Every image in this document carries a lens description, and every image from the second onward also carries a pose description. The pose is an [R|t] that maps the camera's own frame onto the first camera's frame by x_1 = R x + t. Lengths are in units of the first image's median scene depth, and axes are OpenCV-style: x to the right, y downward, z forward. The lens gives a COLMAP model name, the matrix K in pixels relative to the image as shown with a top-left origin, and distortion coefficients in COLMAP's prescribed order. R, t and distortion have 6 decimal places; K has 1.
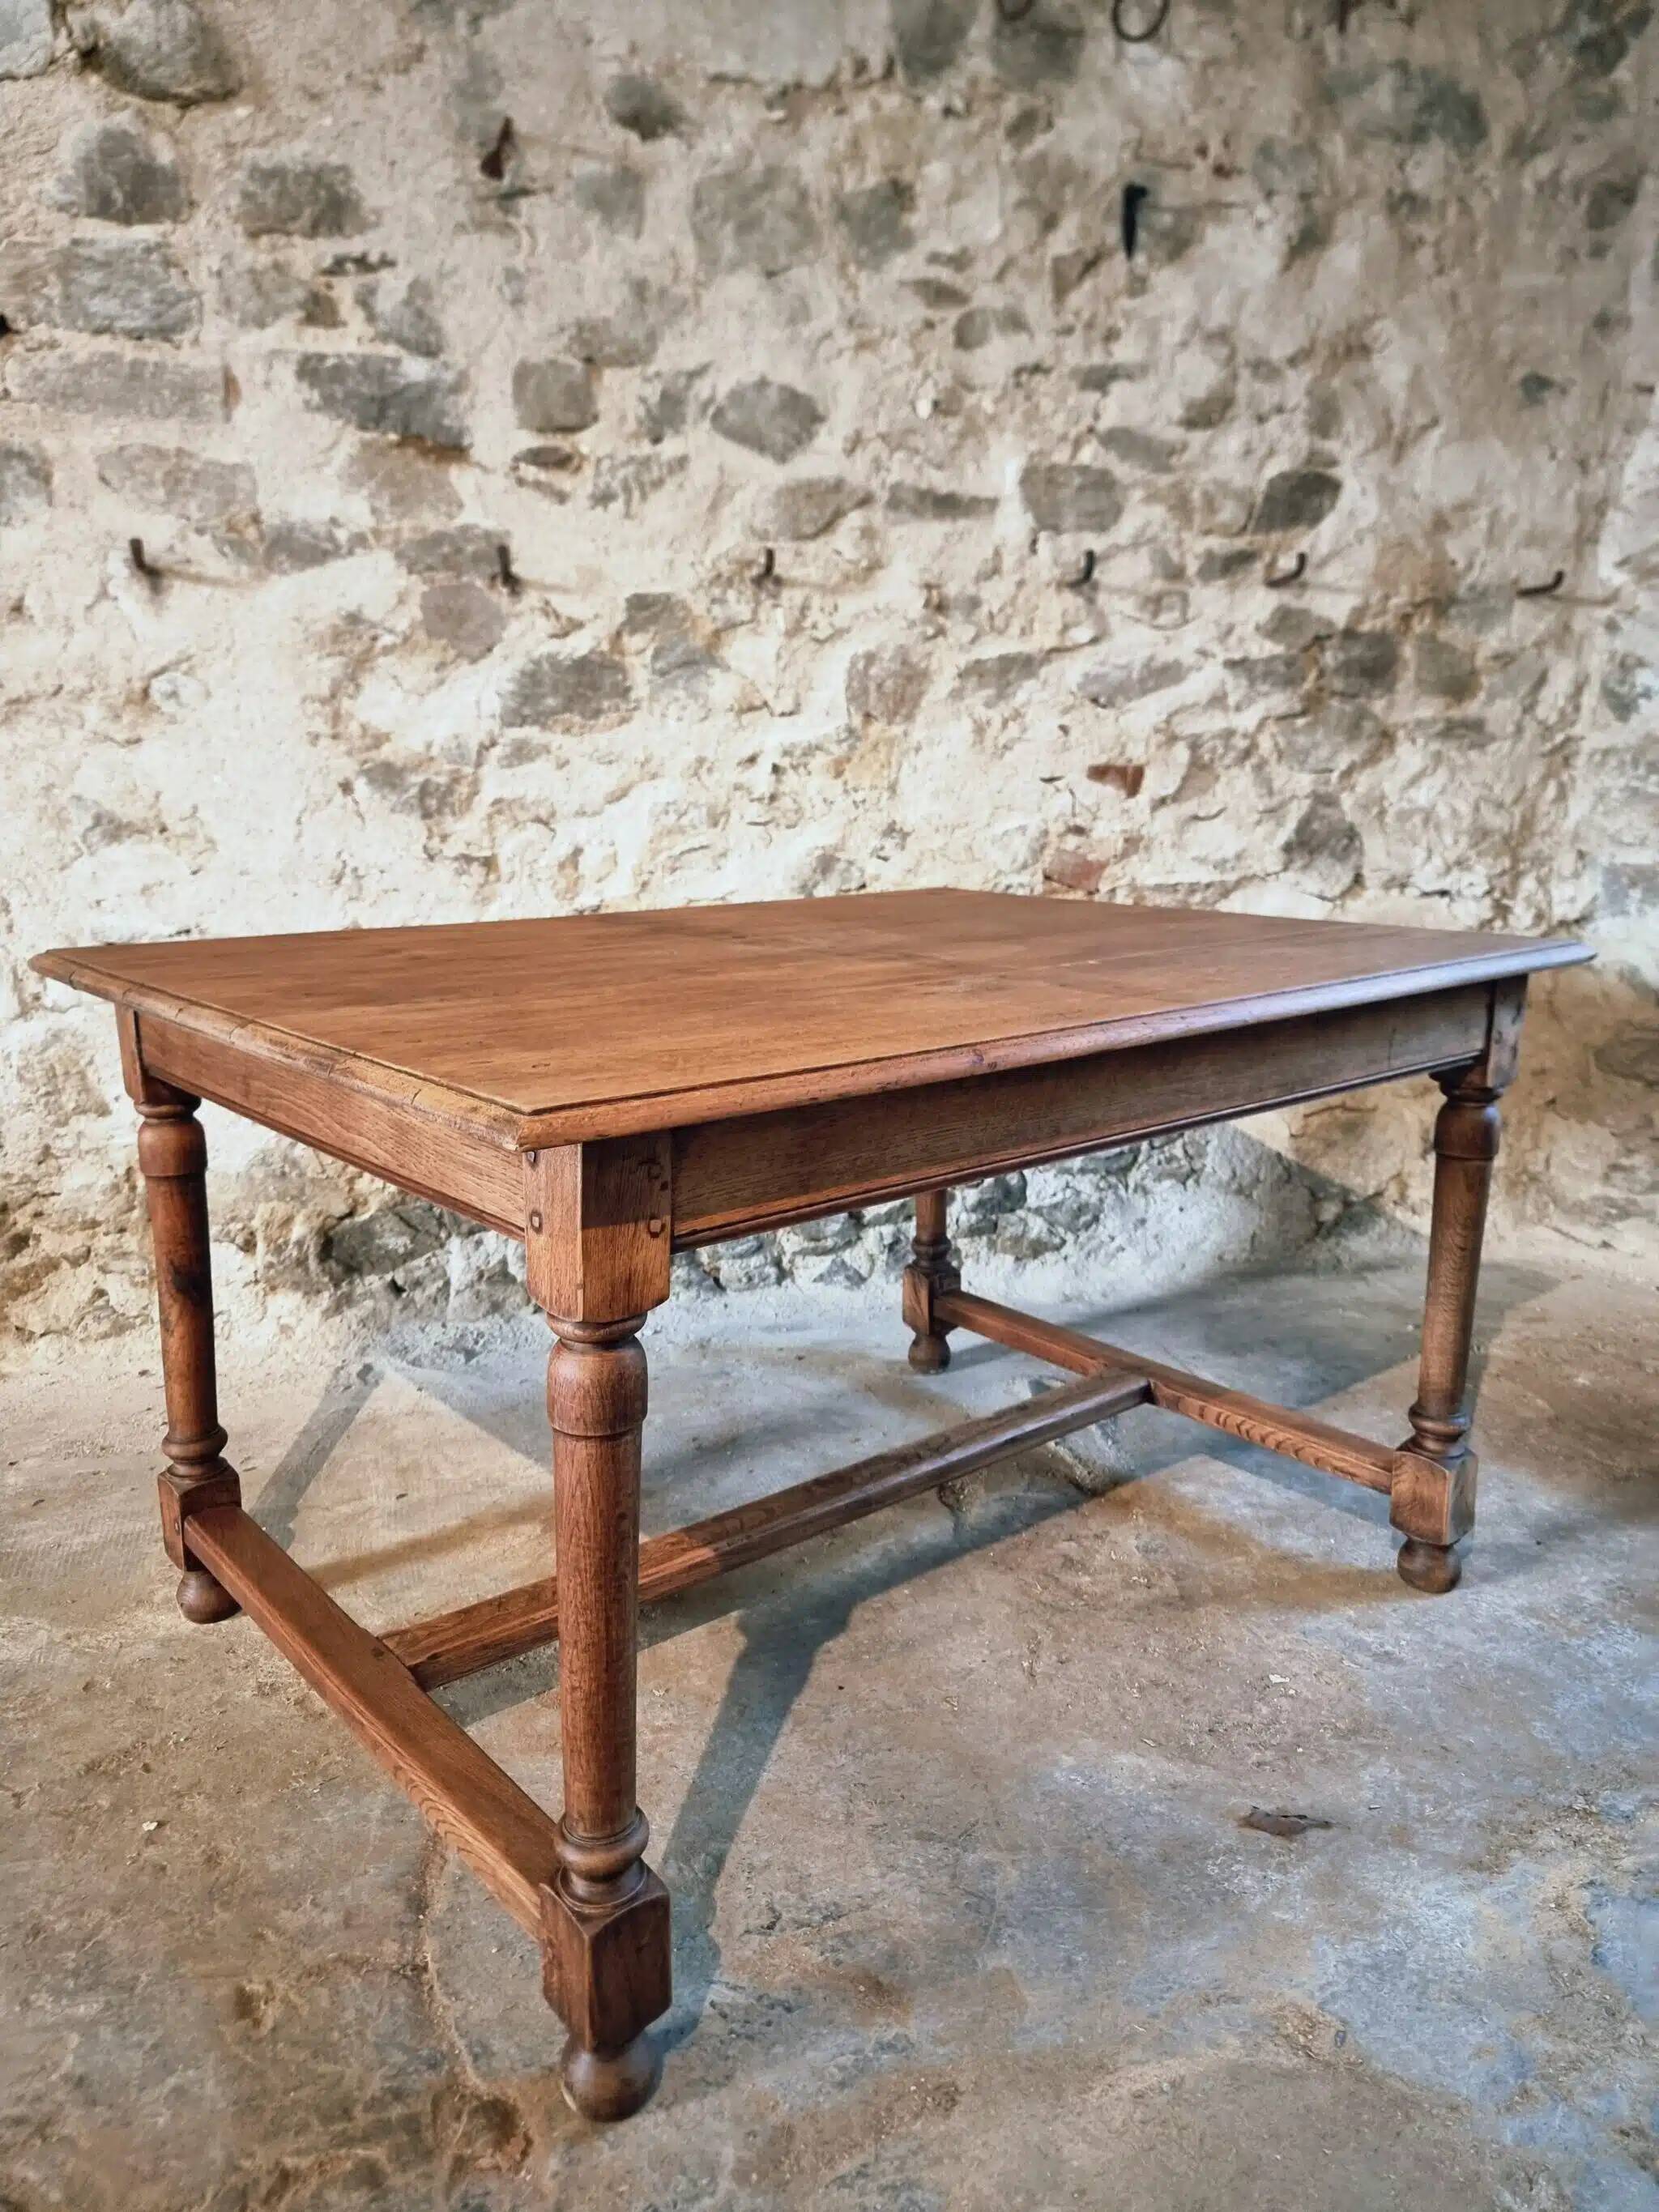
lens RADIAL K [[1548.4, 0, 803.1], [0, 1548.4, 1127.1], [0, 0, 1]] dist [0.060098, -0.057390]
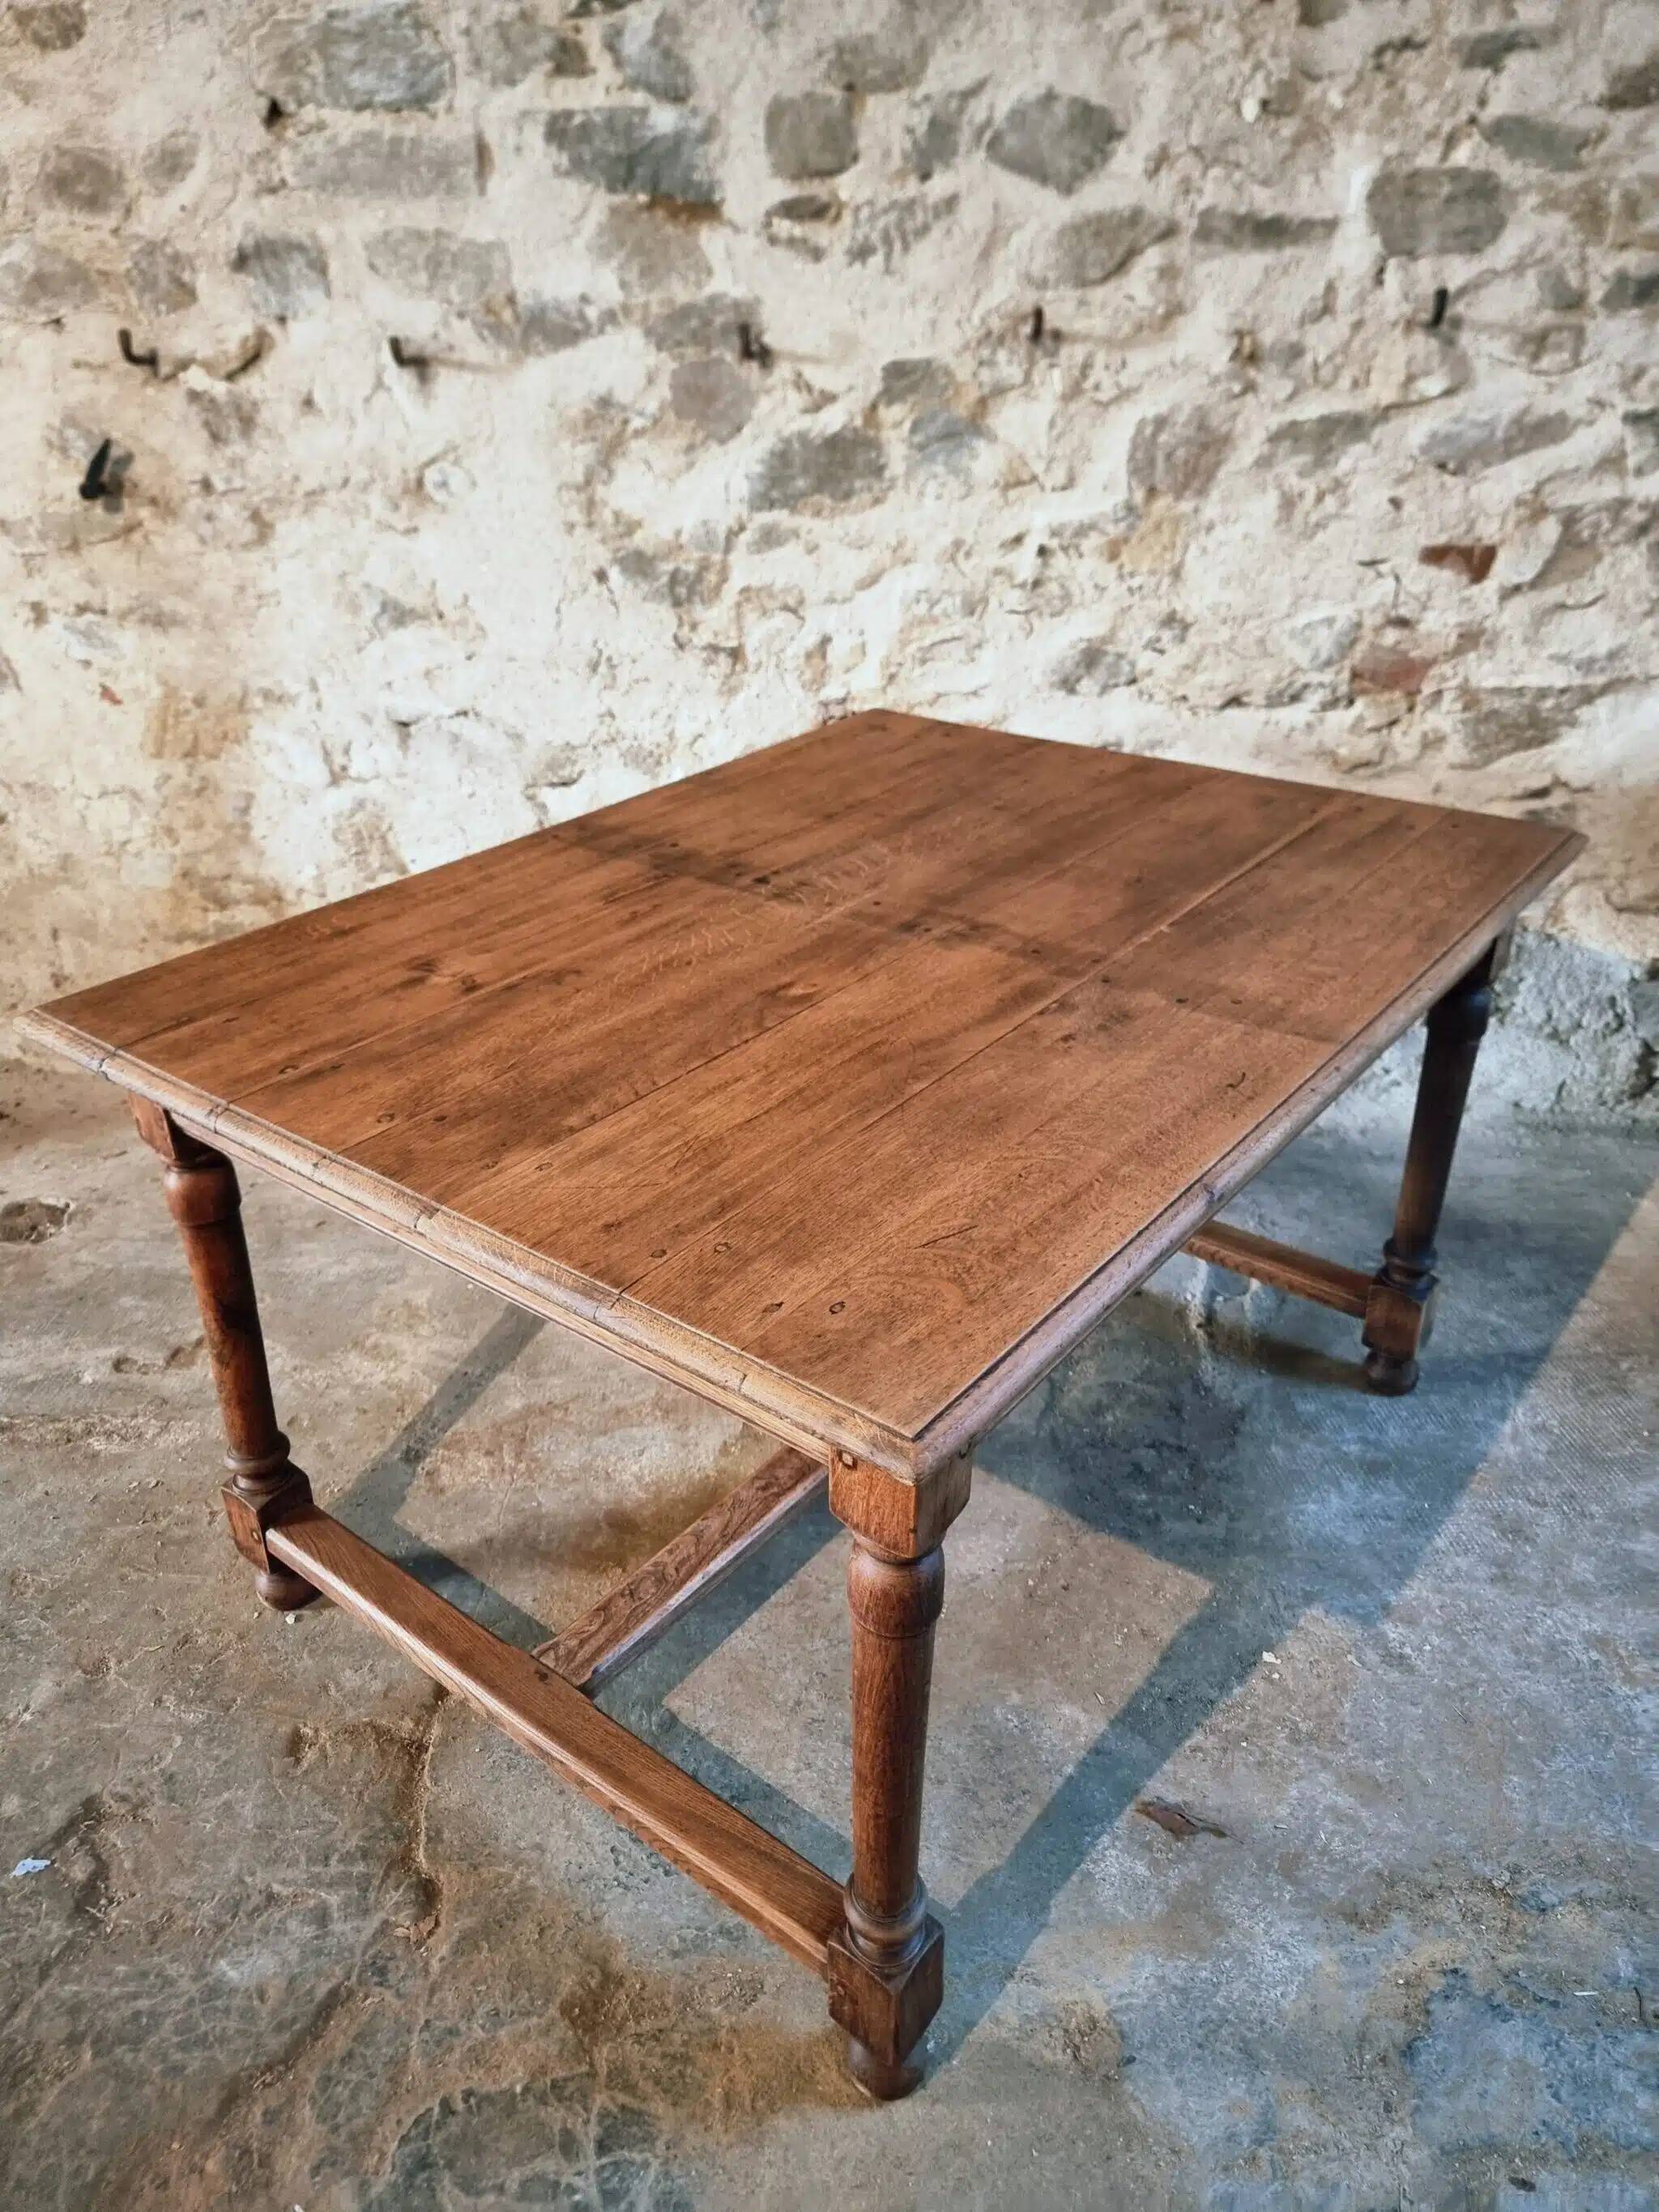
lens RADIAL K [[1548.0, 0, 795.5], [0, 1548.0, 1094.7], [0, 0, 1]] dist [0.041300, -0.034563]
pose [[0.940186, 0.142080, -0.309619, 0.182804], [-0.055724, 0.960774, 0.271678, -0.171060], [0.336074, -0.238174, 0.911223, 0.039028]]
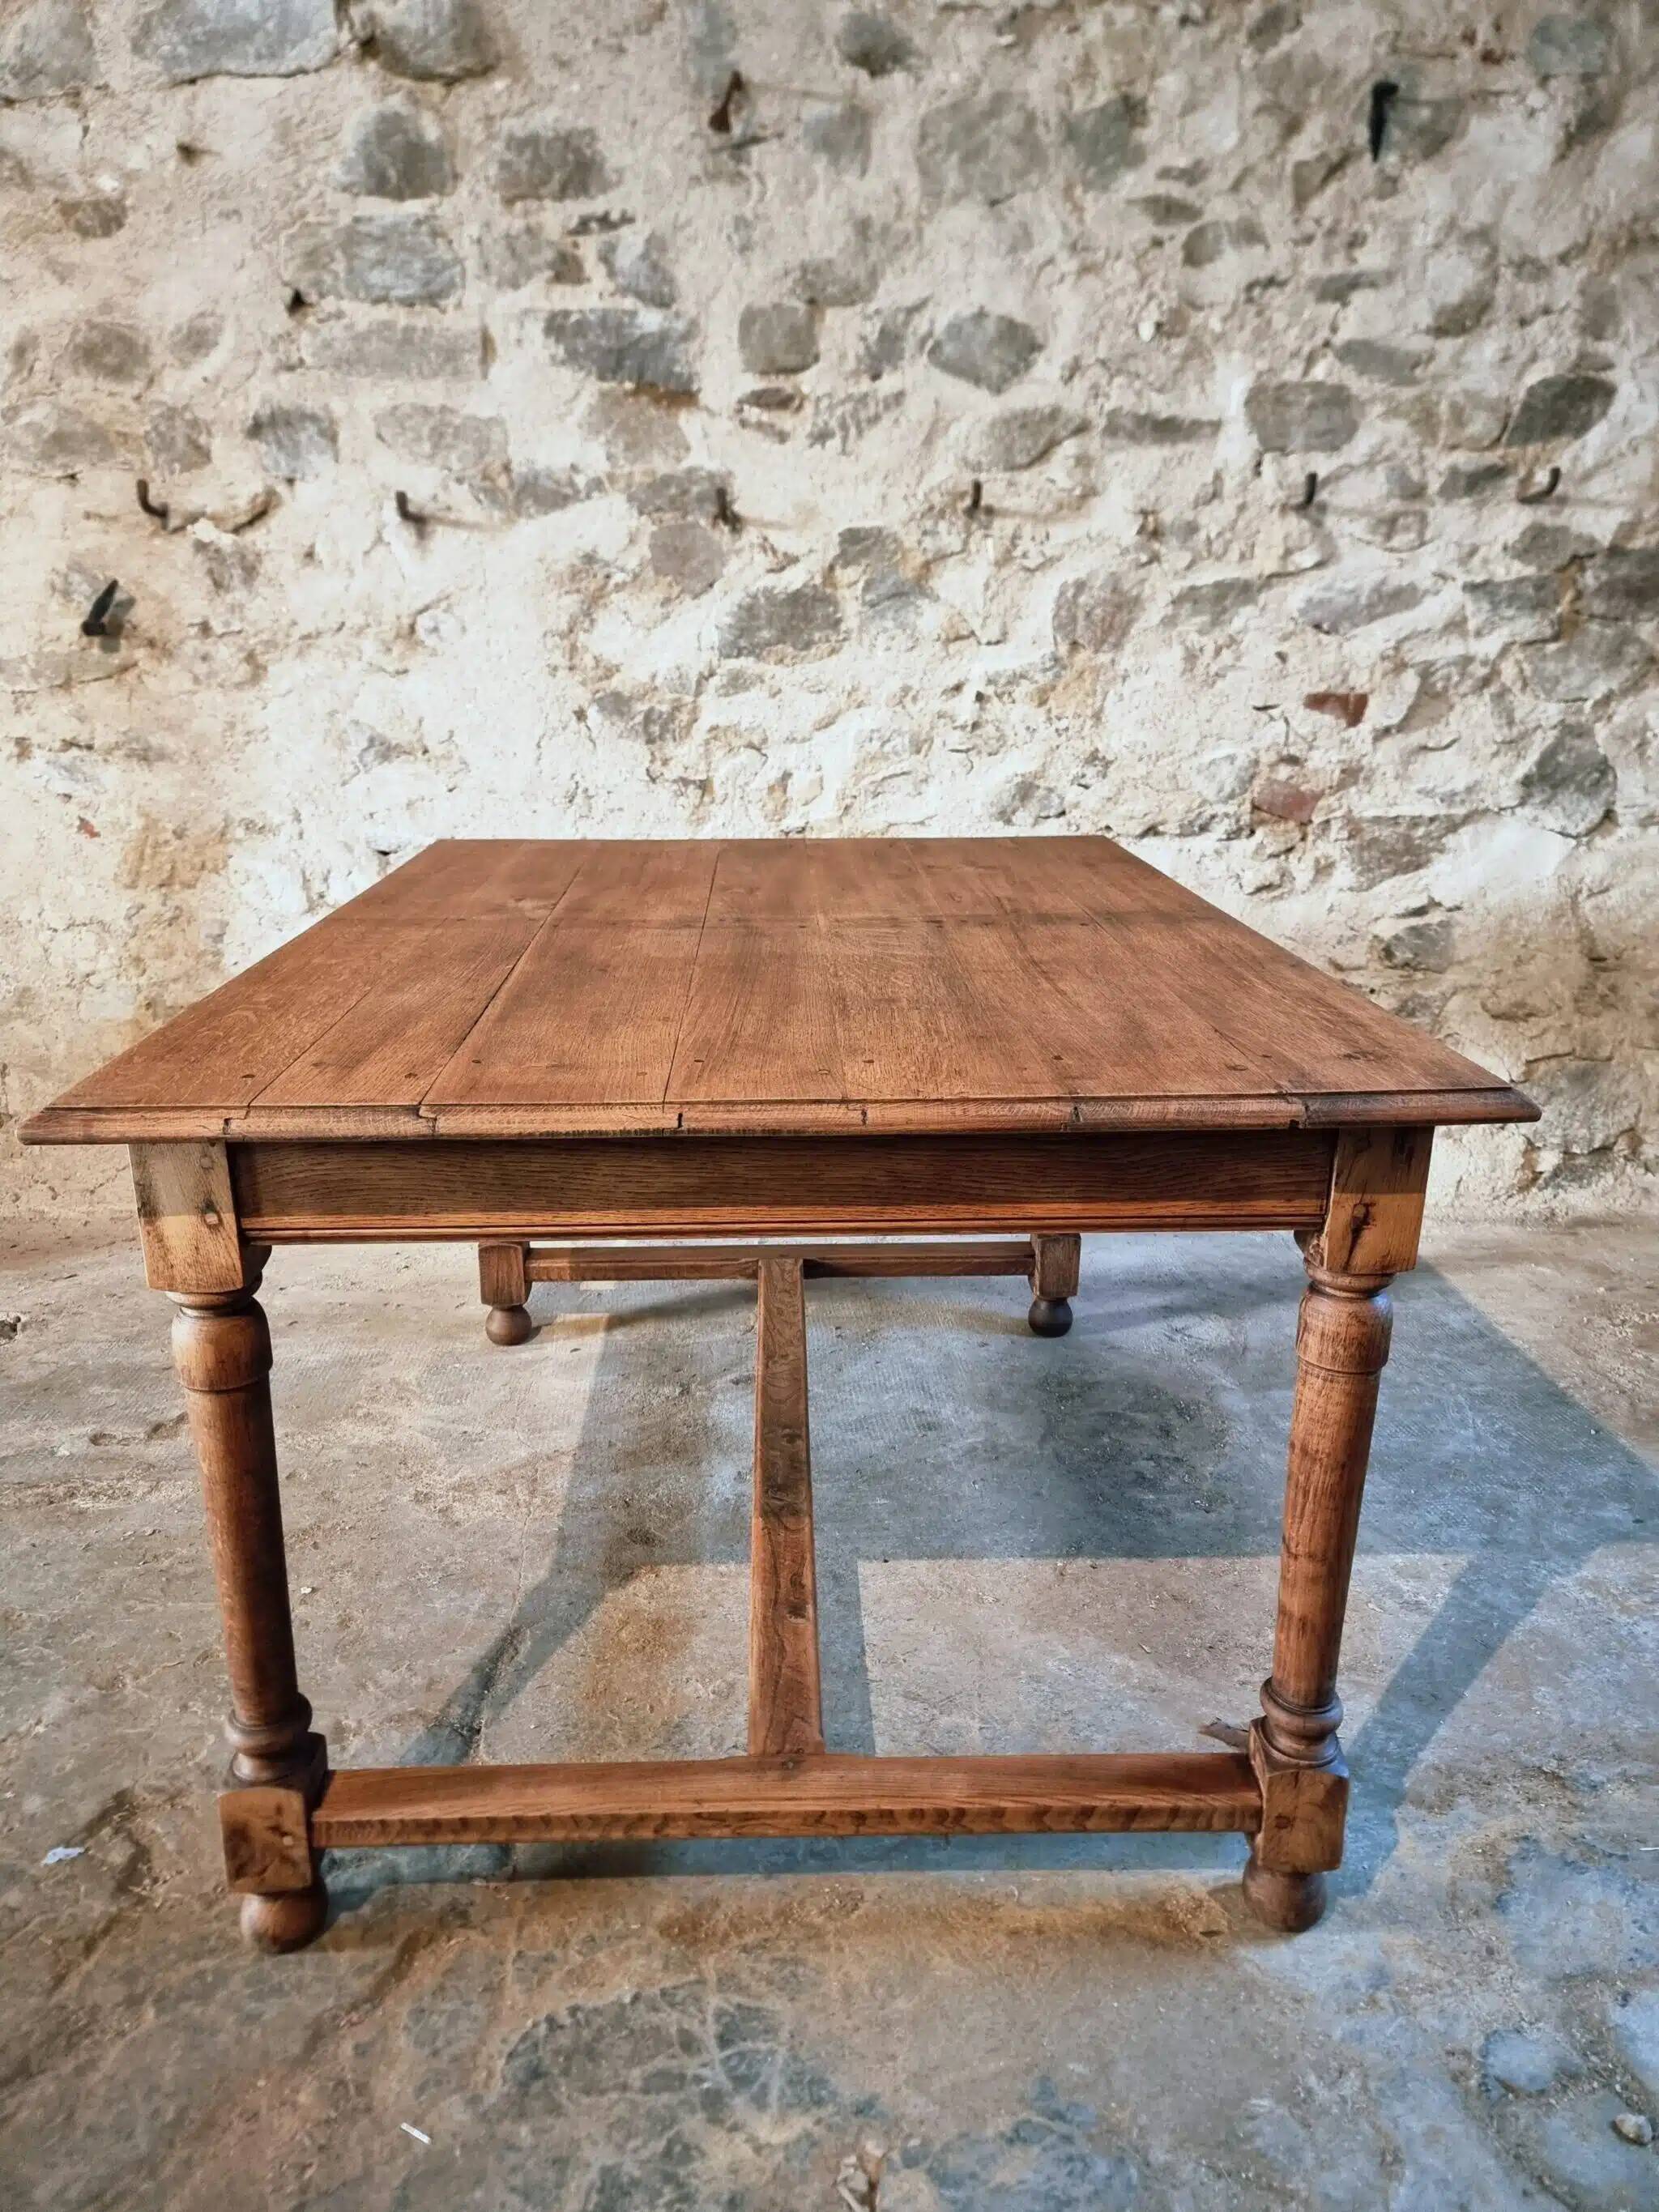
lens RADIAL K [[1538.7, 0, 813.7], [0, 1538.7, 1129.5], [0, 0, 1]] dist [0.057767, -0.052083]
pose [[0.972277, 0.073651, -0.221931, 0.129398], [-0.055634, 0.994708, 0.086374, -0.028541], [0.227118, -0.071632, 0.971229, -0.046059]]
